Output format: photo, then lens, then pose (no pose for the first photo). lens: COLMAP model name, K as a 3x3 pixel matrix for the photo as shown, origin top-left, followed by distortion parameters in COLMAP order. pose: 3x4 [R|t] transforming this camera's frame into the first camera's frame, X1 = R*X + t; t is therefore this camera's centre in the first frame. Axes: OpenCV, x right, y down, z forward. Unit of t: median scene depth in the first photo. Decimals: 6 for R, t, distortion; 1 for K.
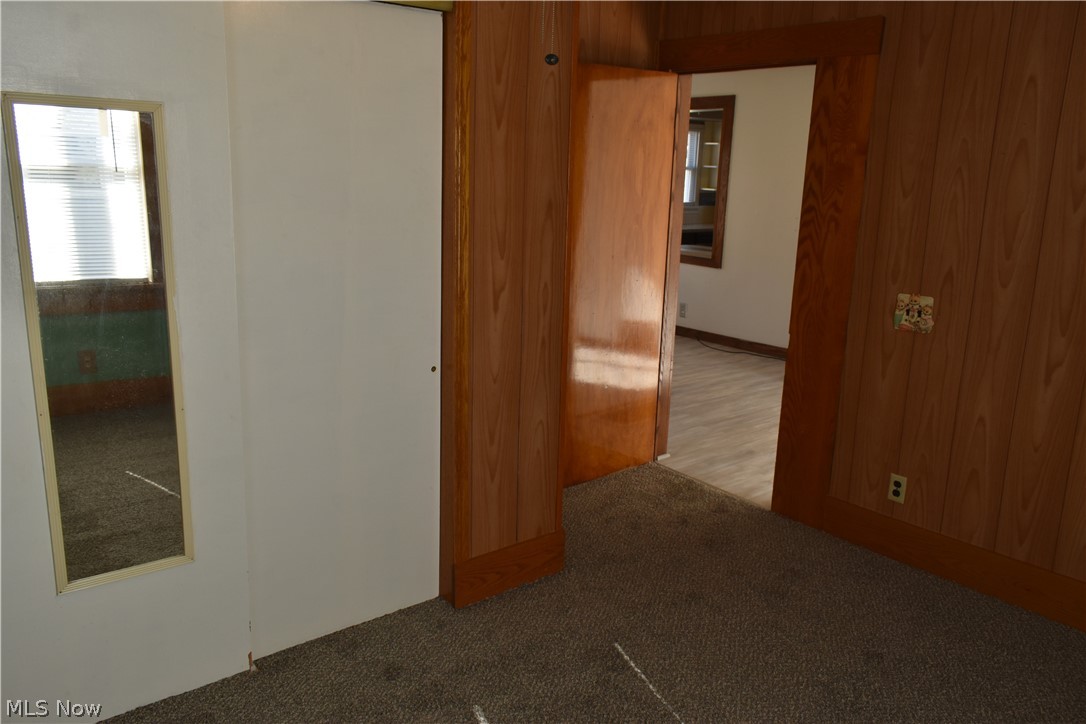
lens RADIAL K [[848.8, 0, 542.5], [0, 848.8, 362.9], [0, 0, 1]] dist [-0.003489, 0.005379]
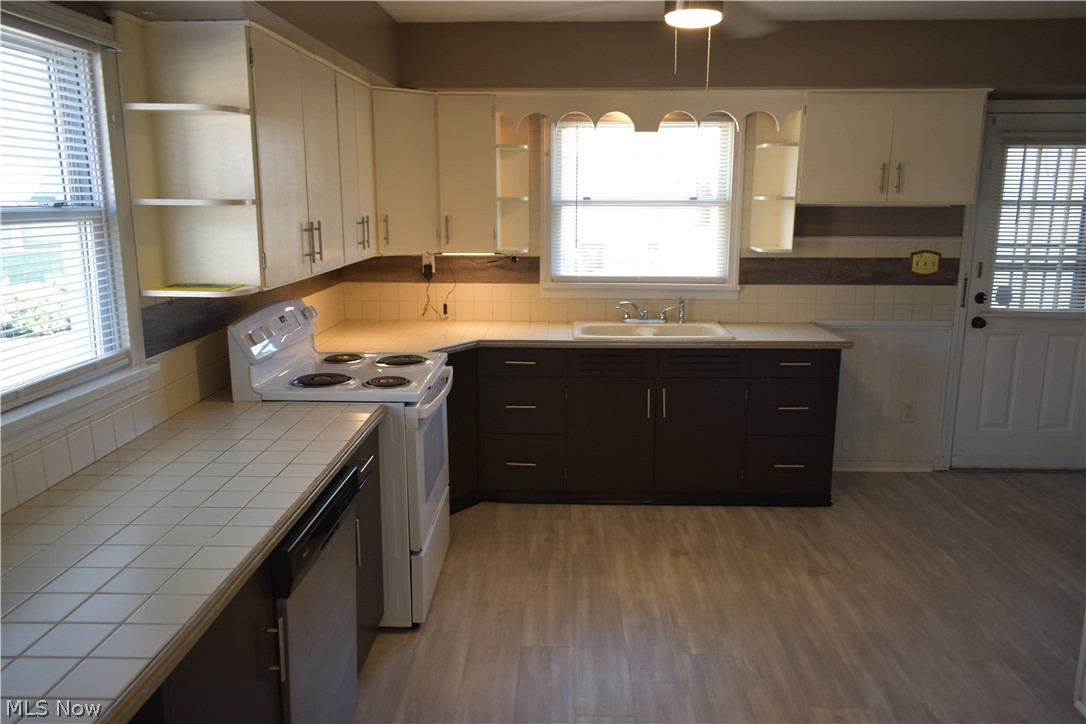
lens RADIAL K [[848.8, 0, 535.8], [0, 848.8, 365.9], [0, 0, 1]] dist [-0.003489, 0.005379]
pose [[0.666925, -0.170304, 0.725402, 0.080657], [0.189471, 0.980291, 0.055947, -0.176753], [-0.720633, 0.100131, 0.686048, 0.755907]]
